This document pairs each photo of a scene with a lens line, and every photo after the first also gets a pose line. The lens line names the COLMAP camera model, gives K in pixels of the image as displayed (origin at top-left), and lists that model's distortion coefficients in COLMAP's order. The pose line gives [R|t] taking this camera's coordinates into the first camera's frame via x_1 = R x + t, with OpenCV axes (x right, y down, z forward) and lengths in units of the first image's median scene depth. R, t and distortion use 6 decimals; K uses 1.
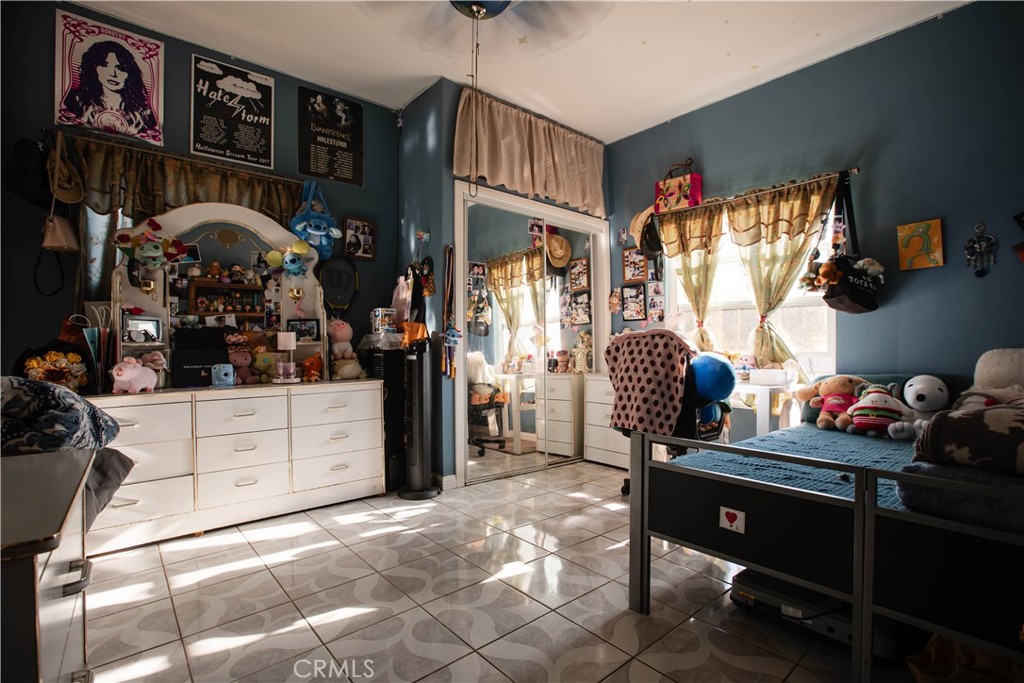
lens RADIAL K [[468.5, 0, 517.1], [0, 468.5, 345.3], [0, 0, 1]] dist [-0.059389, 0.021263]
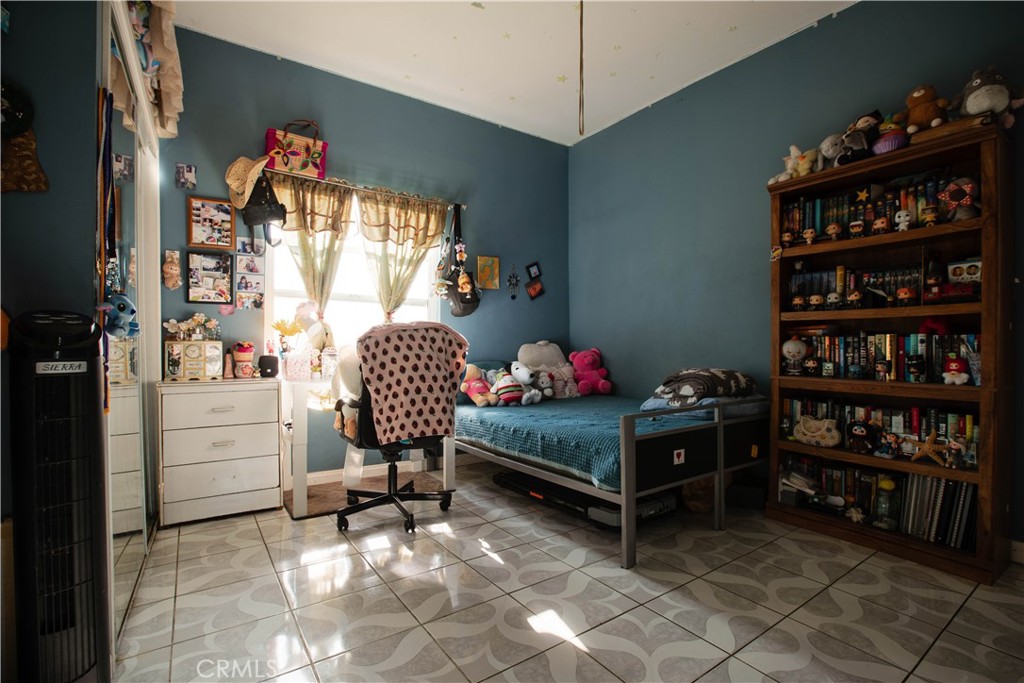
lens RADIAL K [[468.5, 0, 517.1], [0, 468.5, 345.3], [0, 0, 1]] dist [-0.059389, 0.021263]
pose [[0.115698, -0.001584, 0.993283, -0.432892], [-0.006117, 0.999979, 0.002307, 0.005797], [-0.993266, -0.006343, 0.115686, 0.533087]]
